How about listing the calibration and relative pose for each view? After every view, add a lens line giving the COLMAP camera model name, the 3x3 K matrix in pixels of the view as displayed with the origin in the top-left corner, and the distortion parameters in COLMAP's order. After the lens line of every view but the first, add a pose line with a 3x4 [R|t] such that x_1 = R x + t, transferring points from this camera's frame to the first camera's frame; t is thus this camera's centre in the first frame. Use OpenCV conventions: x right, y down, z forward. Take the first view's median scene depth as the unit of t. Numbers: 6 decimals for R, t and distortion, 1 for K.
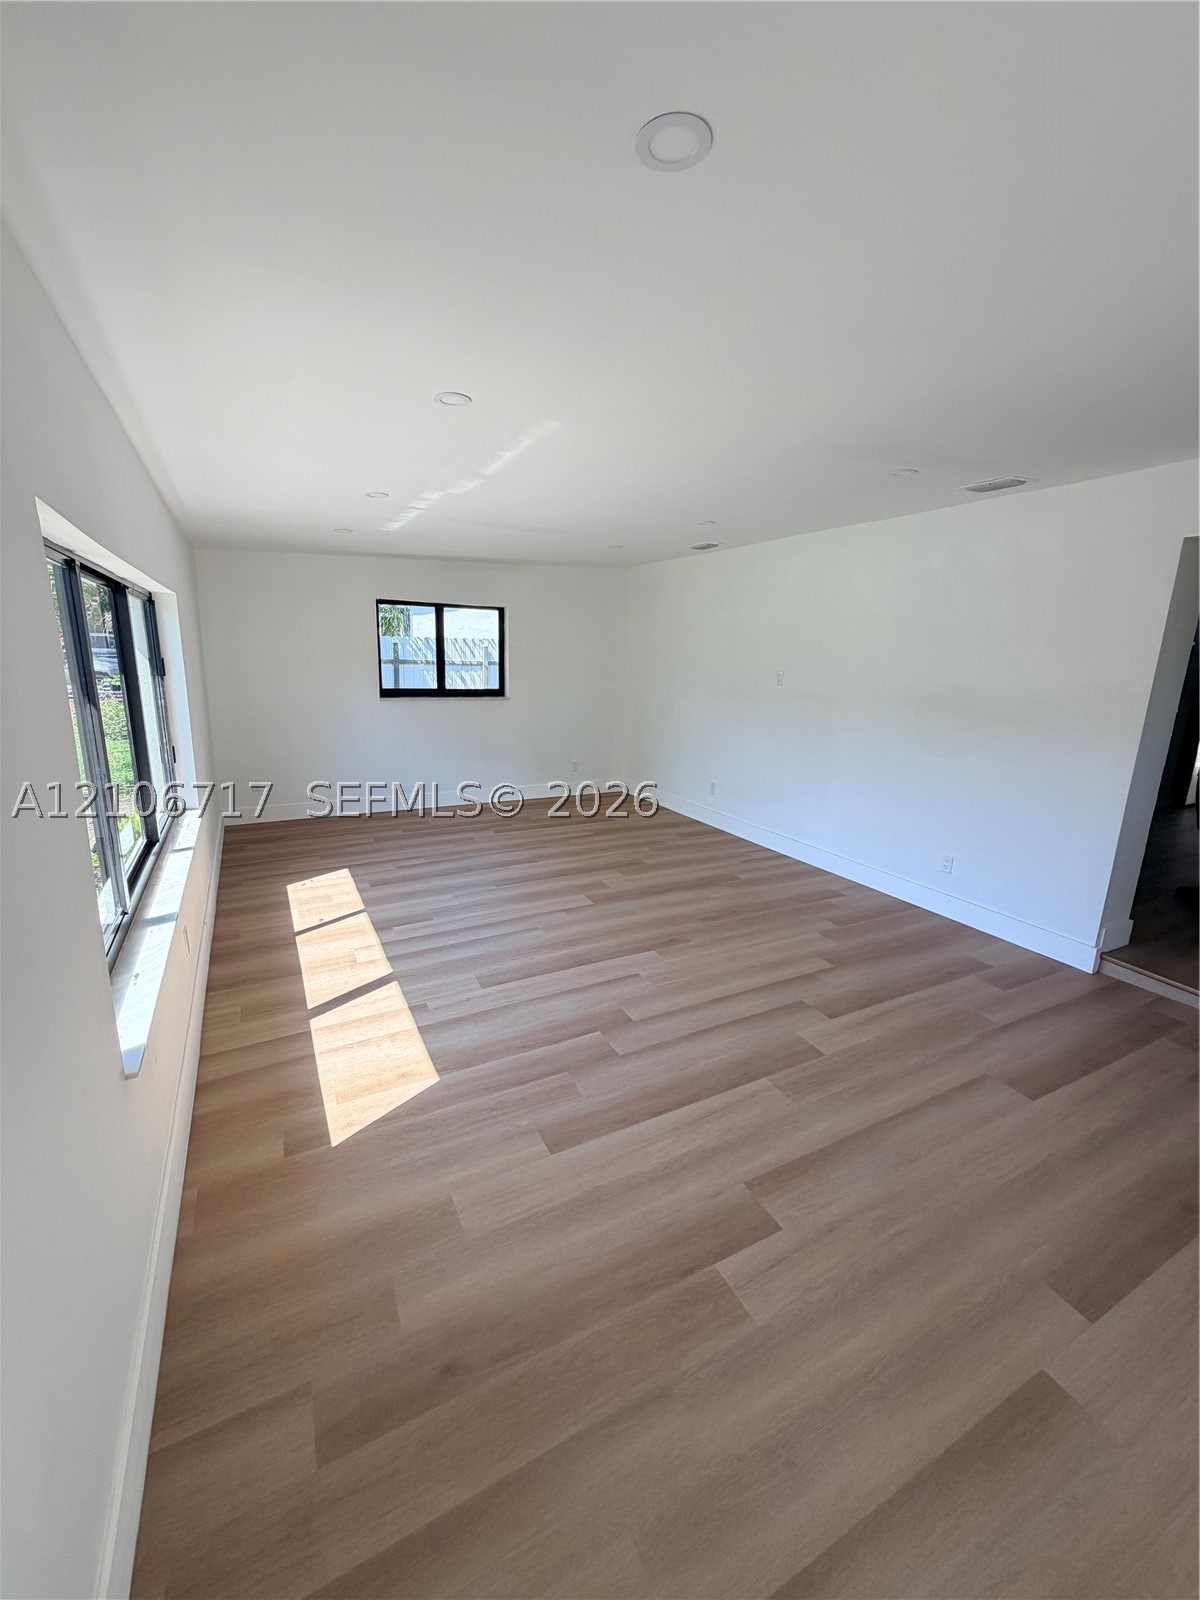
lens RADIAL K [[640.4, 0, 596.2], [0, 640.4, 803.5], [0, 0, 1]] dist [0.000066, 0.000457]
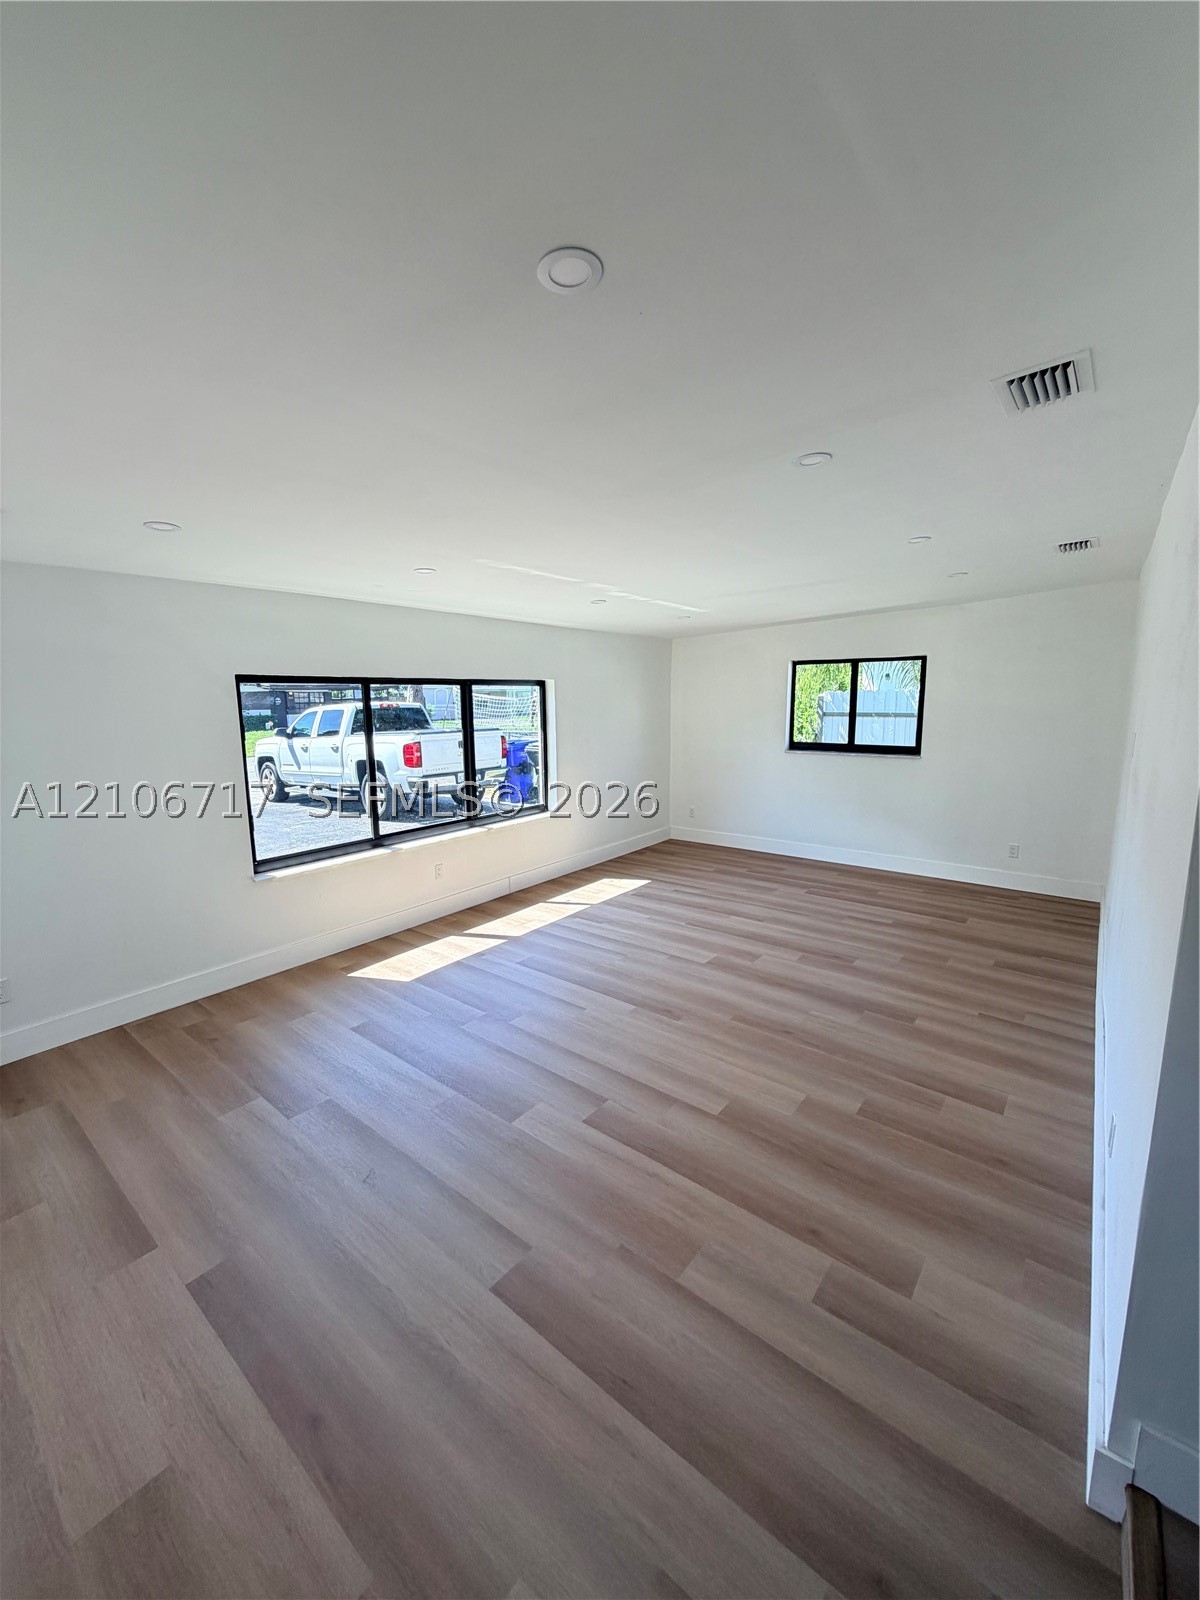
lens RADIAL K [[640.4, 0, 593.4], [0, 640.4, 795.4], [0, 0, 1]] dist [0.000066, 0.000457]
pose [[0.395030, 0.108072, -0.912289, 0.748004], [-0.187773, 0.981590, 0.034974, -0.092390], [0.899273, 0.157487, 0.408050, 0.384582]]
